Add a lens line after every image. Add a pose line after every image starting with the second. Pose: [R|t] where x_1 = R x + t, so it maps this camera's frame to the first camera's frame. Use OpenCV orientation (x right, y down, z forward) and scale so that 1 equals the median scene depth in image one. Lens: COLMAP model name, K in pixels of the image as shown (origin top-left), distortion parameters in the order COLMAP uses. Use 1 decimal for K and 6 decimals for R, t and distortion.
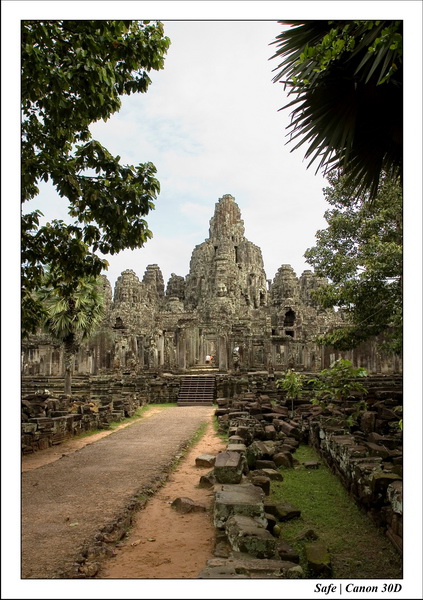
lens RADIAL K [[514.2, 0, 214.3], [0, 514.2, 300.7], [0, 0, 1]] dist [-0.065627, 0.004099]
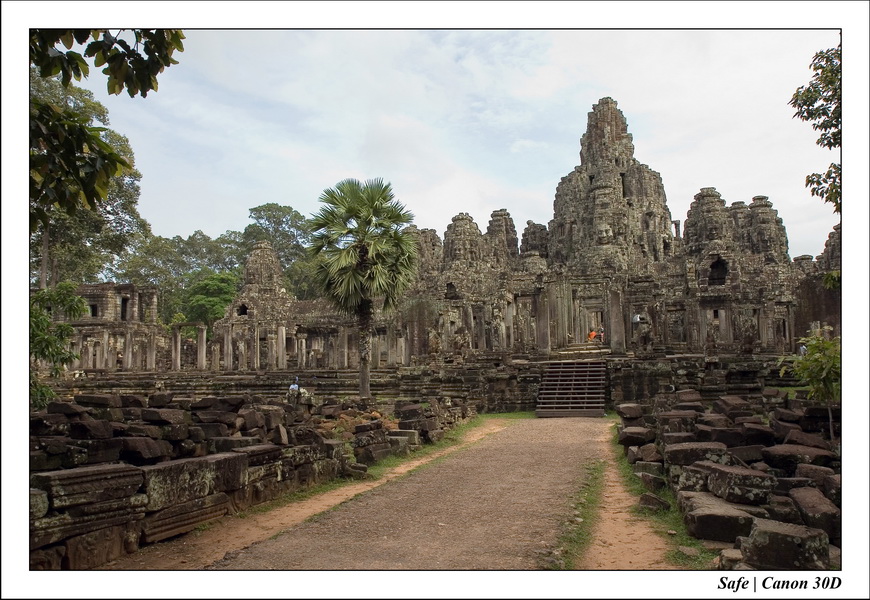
lens RADIAL K [[670.0, 0, 432.9], [0, 670.0, 296.7], [0, 0, 1]] dist [-0.079672, 0.021362]
pose [[0.972450, -0.035576, -0.230382, -0.007422], [0.043325, 0.998650, 0.028664, 0.033153], [0.229052, -0.037856, 0.972678, 0.180969]]
